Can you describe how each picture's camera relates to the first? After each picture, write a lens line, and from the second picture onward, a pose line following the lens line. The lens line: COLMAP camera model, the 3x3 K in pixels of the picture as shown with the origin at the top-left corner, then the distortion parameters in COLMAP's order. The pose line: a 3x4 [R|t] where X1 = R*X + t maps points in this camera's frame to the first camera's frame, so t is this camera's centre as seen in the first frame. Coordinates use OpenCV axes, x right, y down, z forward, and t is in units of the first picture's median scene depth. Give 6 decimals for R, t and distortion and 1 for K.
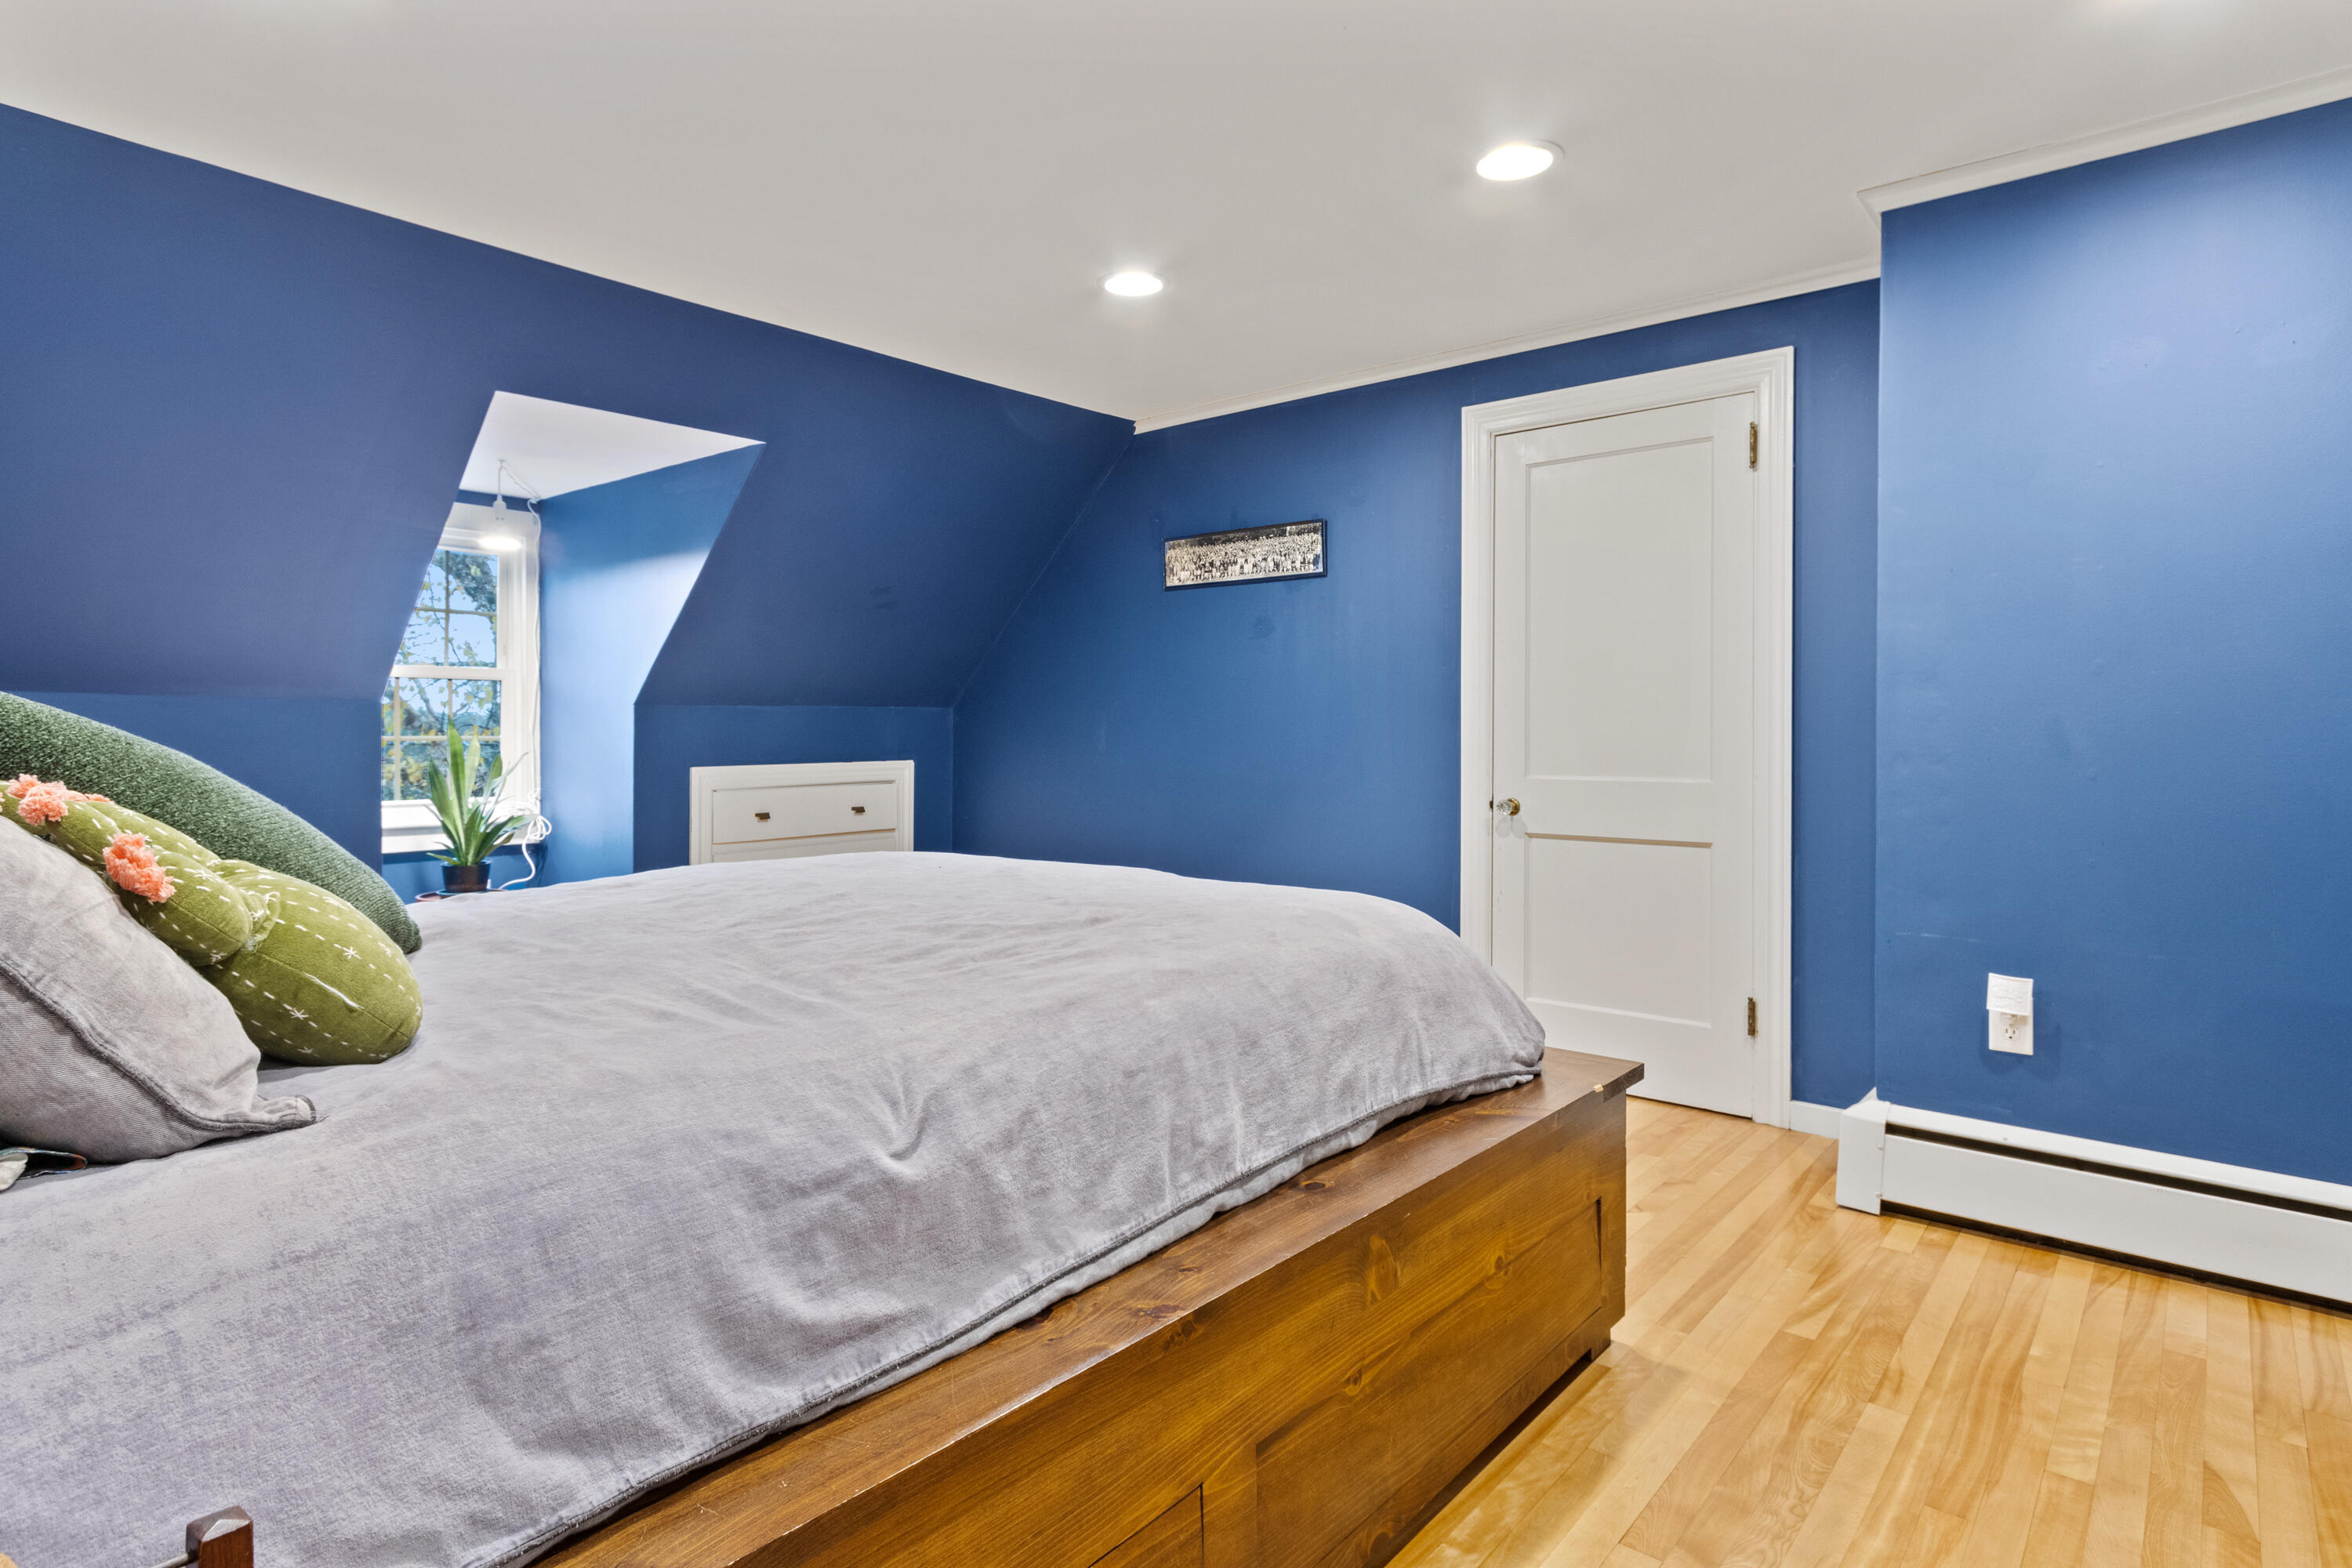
lens RADIAL K [[1239.4, 0, 1176.4], [0, 1239.4, 745.3], [0, 0, 1]] dist [0.000923, 0.000322]
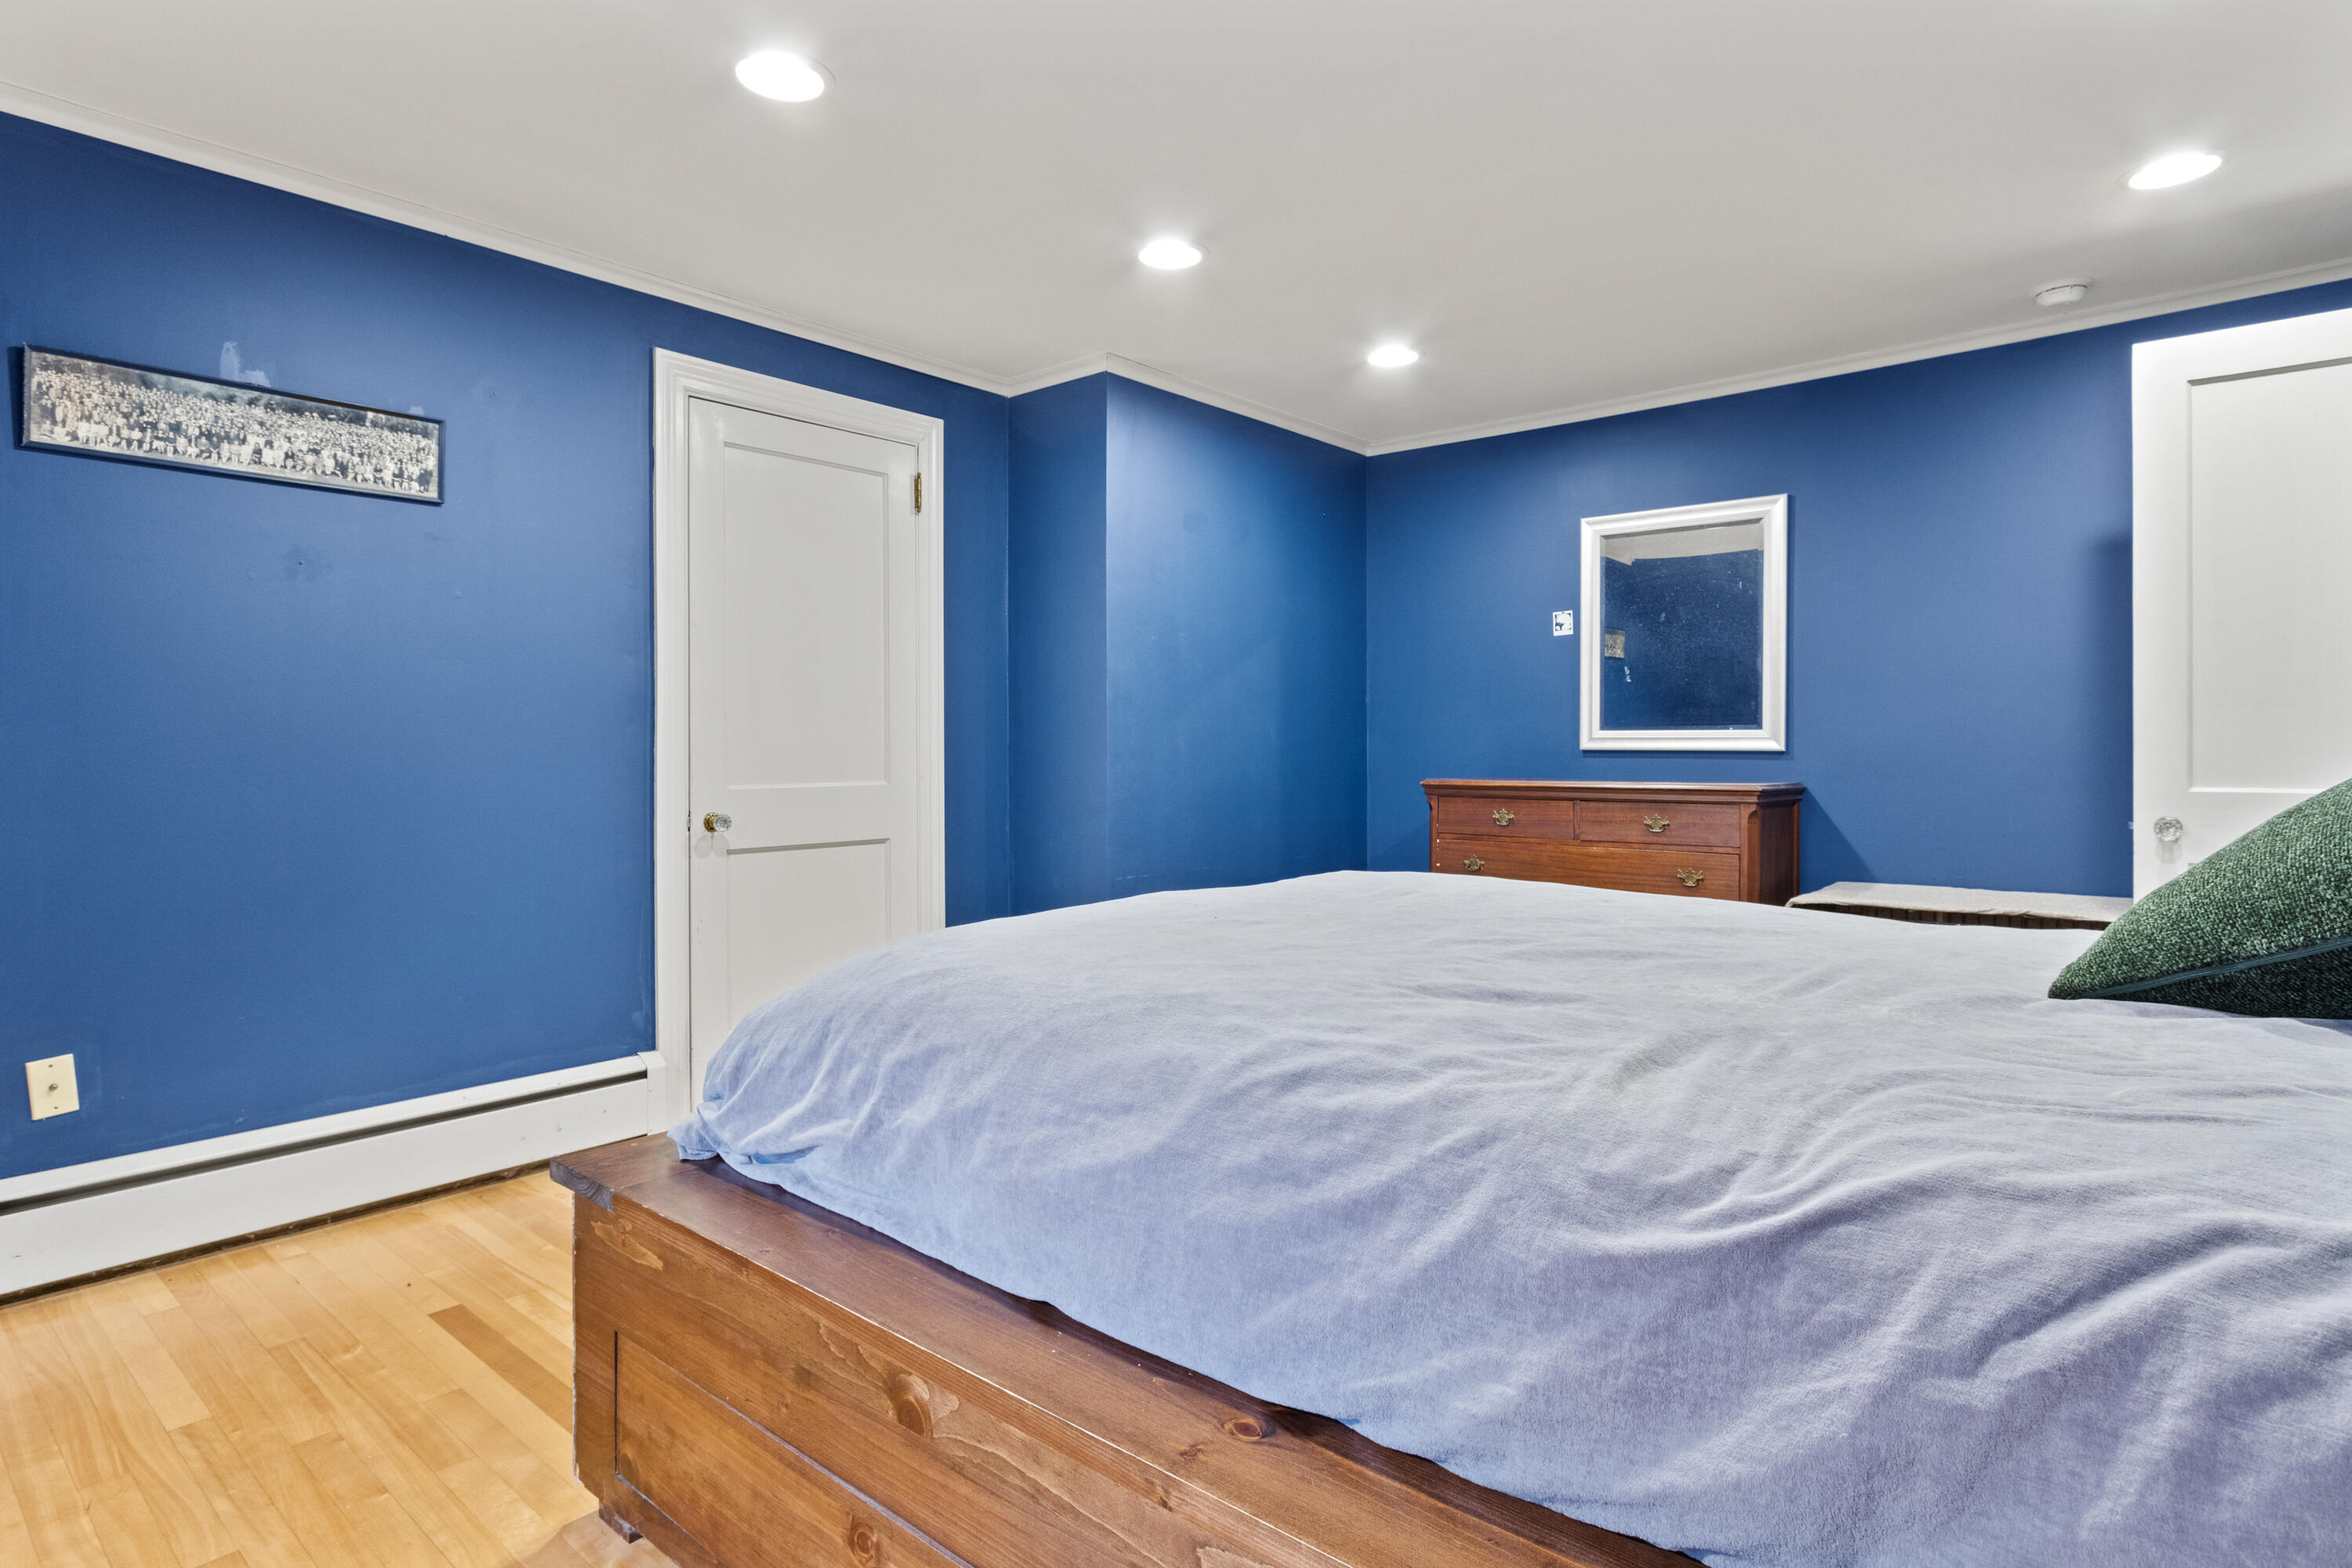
lens RADIAL K [[1239.4, 0, 1176.4], [0, 1239.4, 745.3], [0, 0, 1]] dist [0.000923, 0.000322]
pose [[0.012395, -0.002420, 0.999920, -0.550046], [0.006380, 0.999977, 0.002341, -0.004856], [-0.999903, 0.006350, 0.012410, 0.590606]]
